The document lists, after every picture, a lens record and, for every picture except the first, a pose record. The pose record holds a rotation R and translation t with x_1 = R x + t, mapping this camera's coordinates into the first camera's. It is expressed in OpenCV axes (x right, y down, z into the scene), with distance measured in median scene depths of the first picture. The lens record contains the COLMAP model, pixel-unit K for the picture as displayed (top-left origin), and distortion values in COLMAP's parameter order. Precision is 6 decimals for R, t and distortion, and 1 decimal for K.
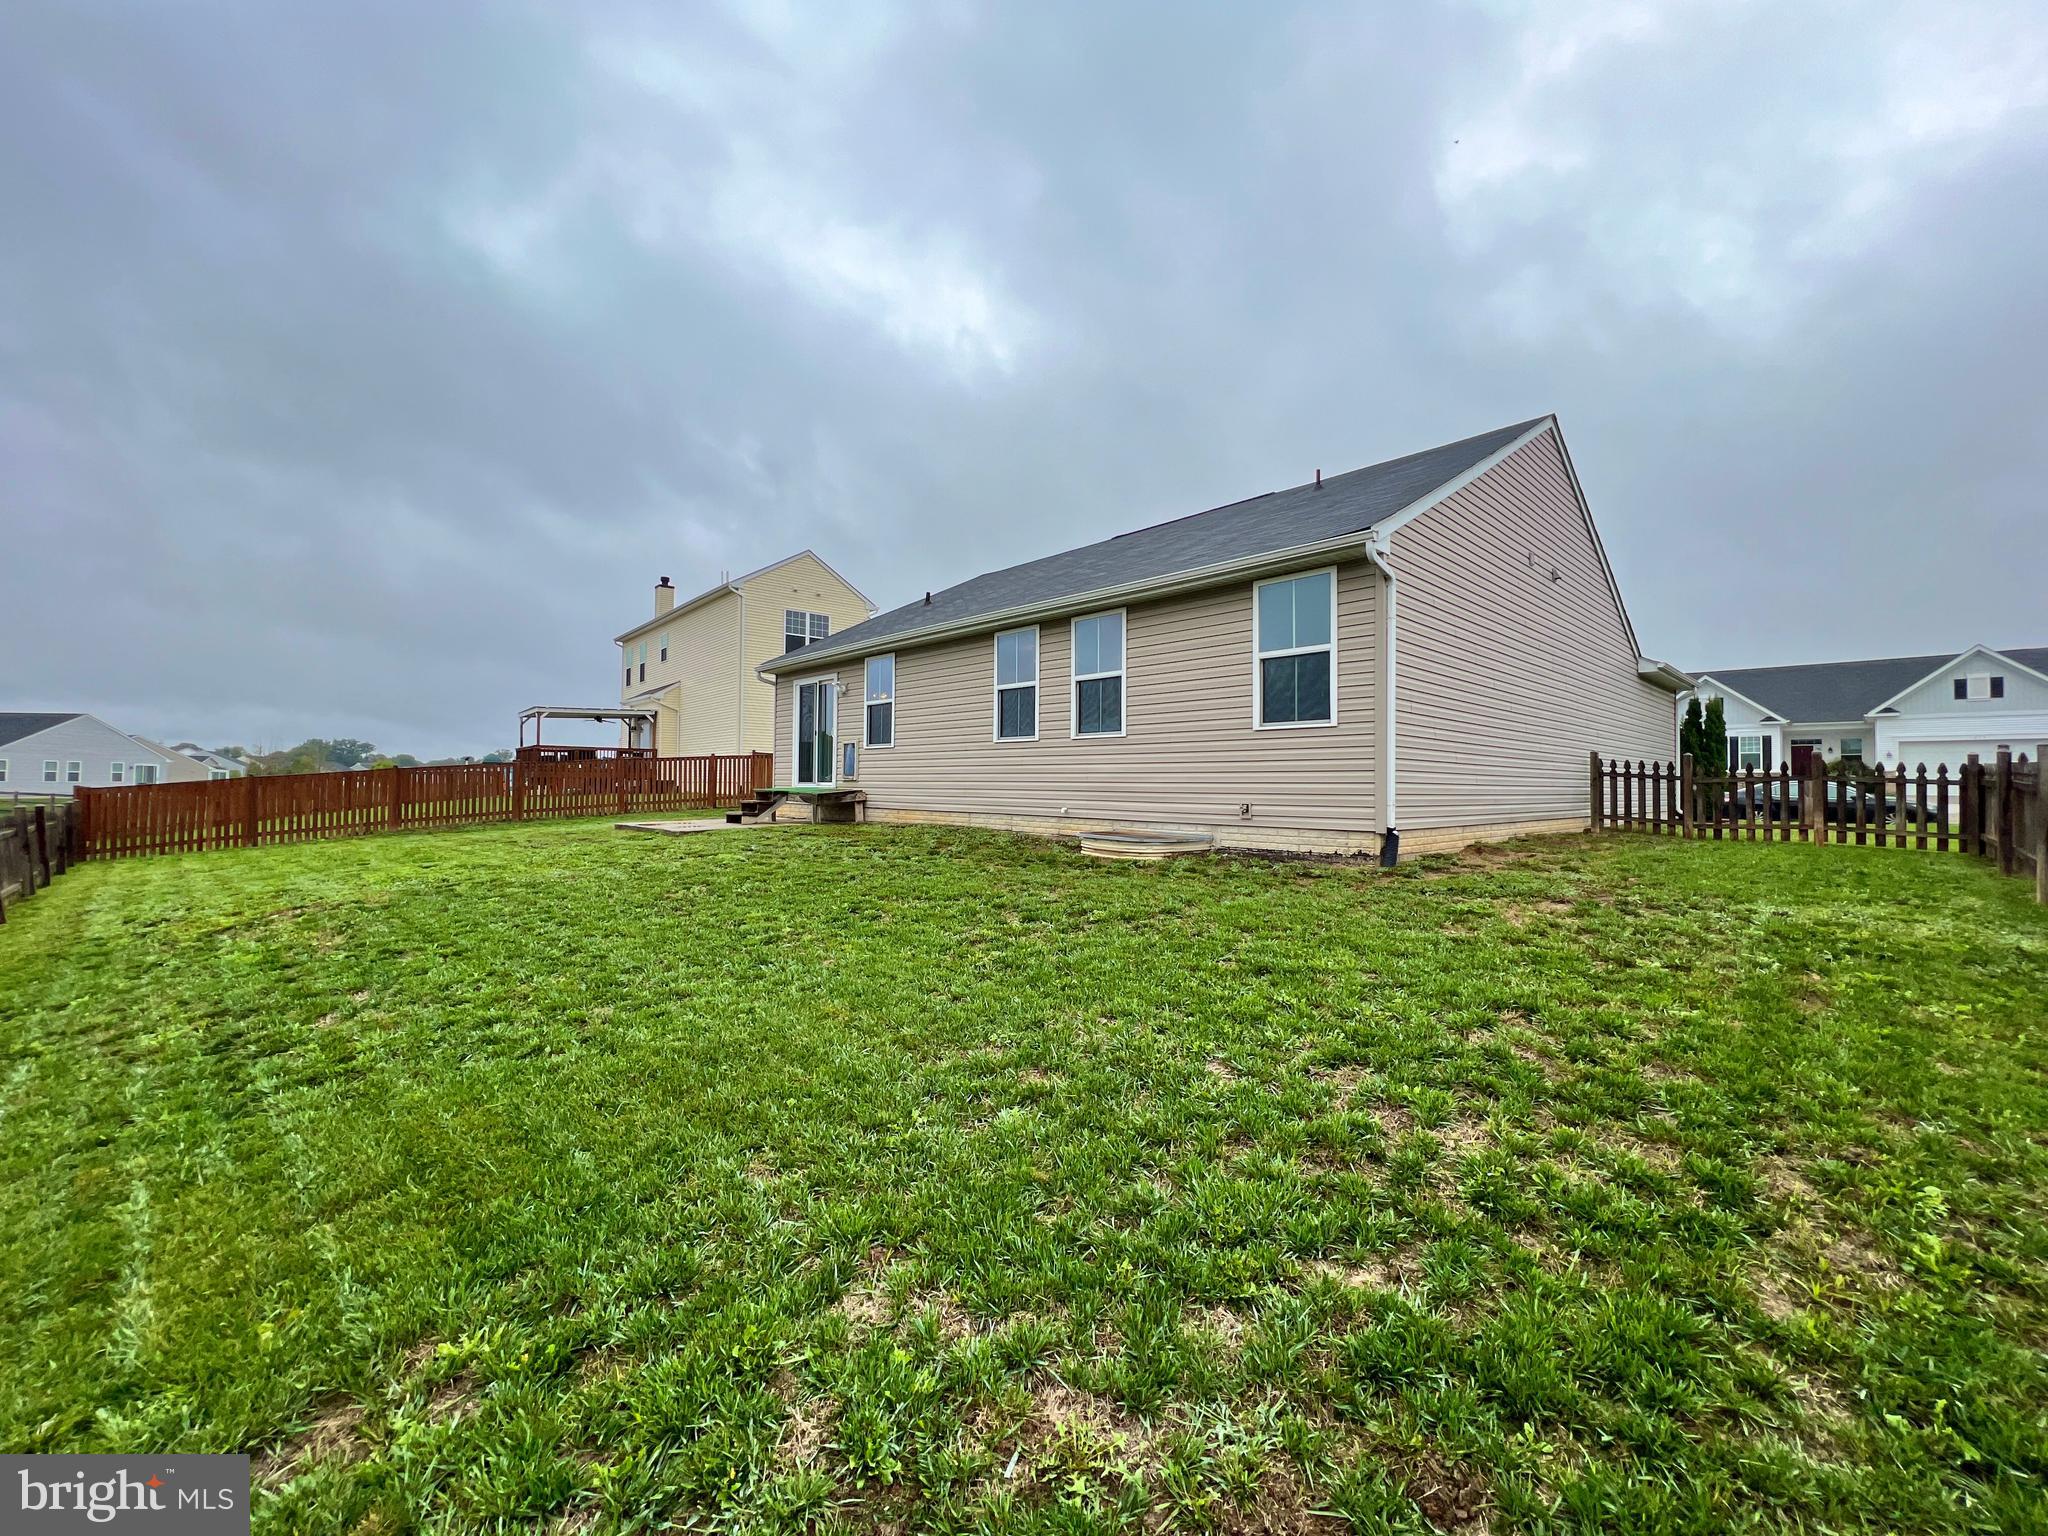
lens RADIAL K [[822.4, 0, 1021.1], [0, 822.4, 775.8], [0, 0, 1]] dist [0.005454, -0.000157]
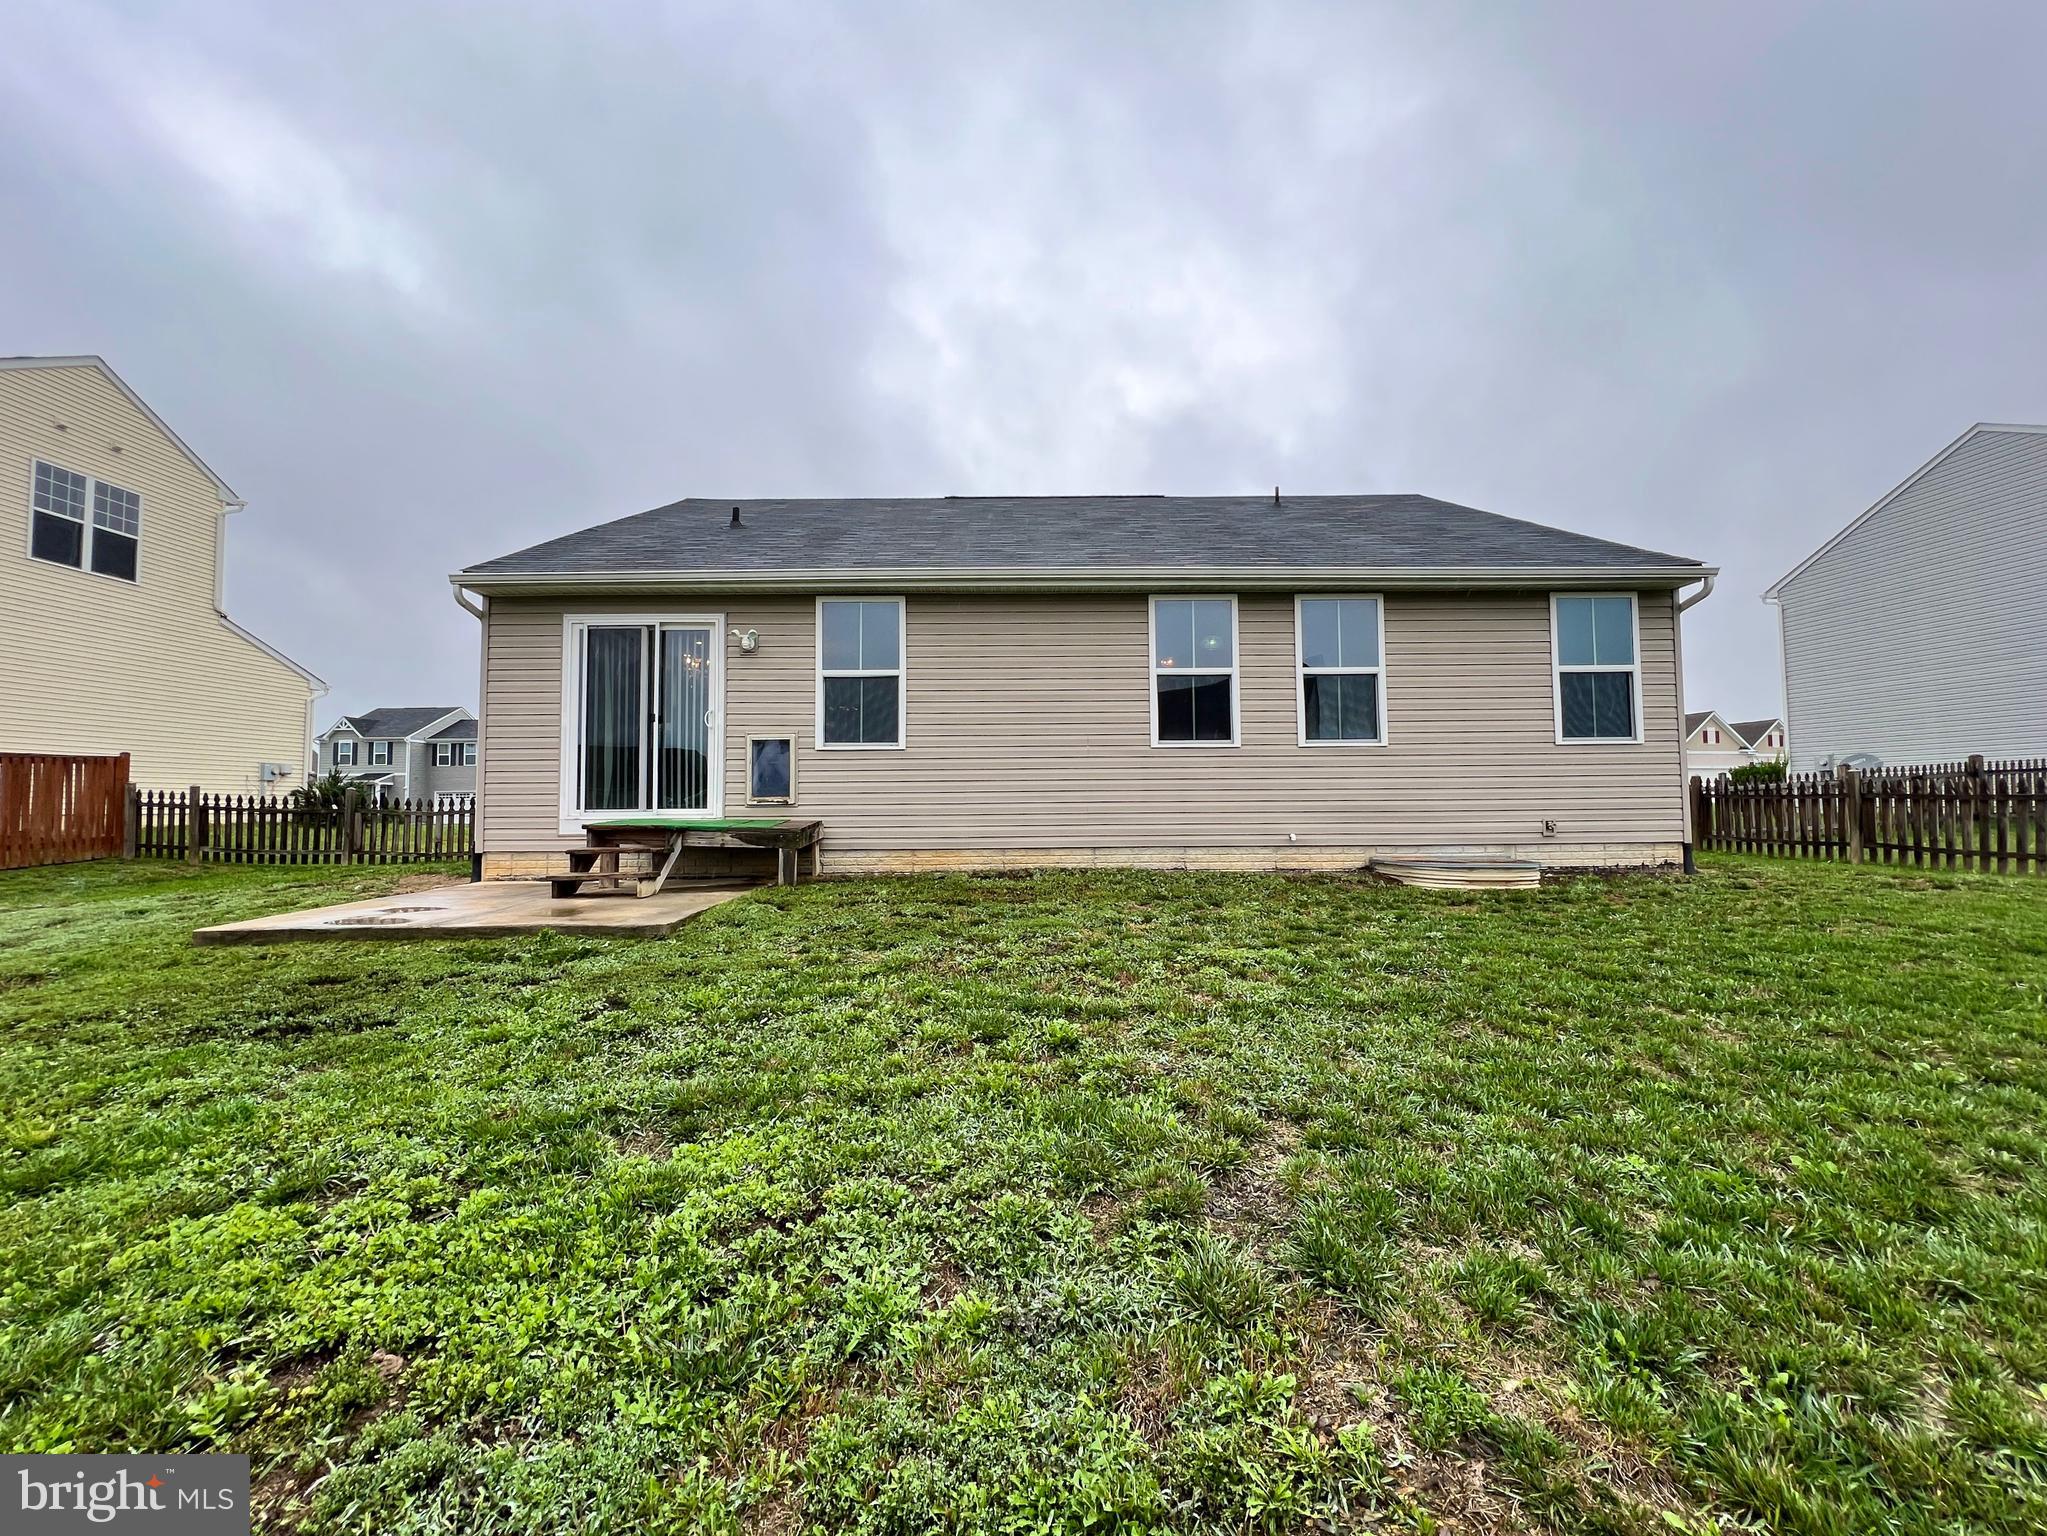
lens RADIAL K [[822.0, 0, 1018.8], [0, 822.0, 769.7], [0, 0, 1]] dist [0.005454, -0.000157]
pose [[0.662815, 0.024070, 0.748396, -0.660779], [0.007061, 0.999238, -0.038391, 0.005461], [-0.748750, 0.030730, 0.662140, 0.630998]]
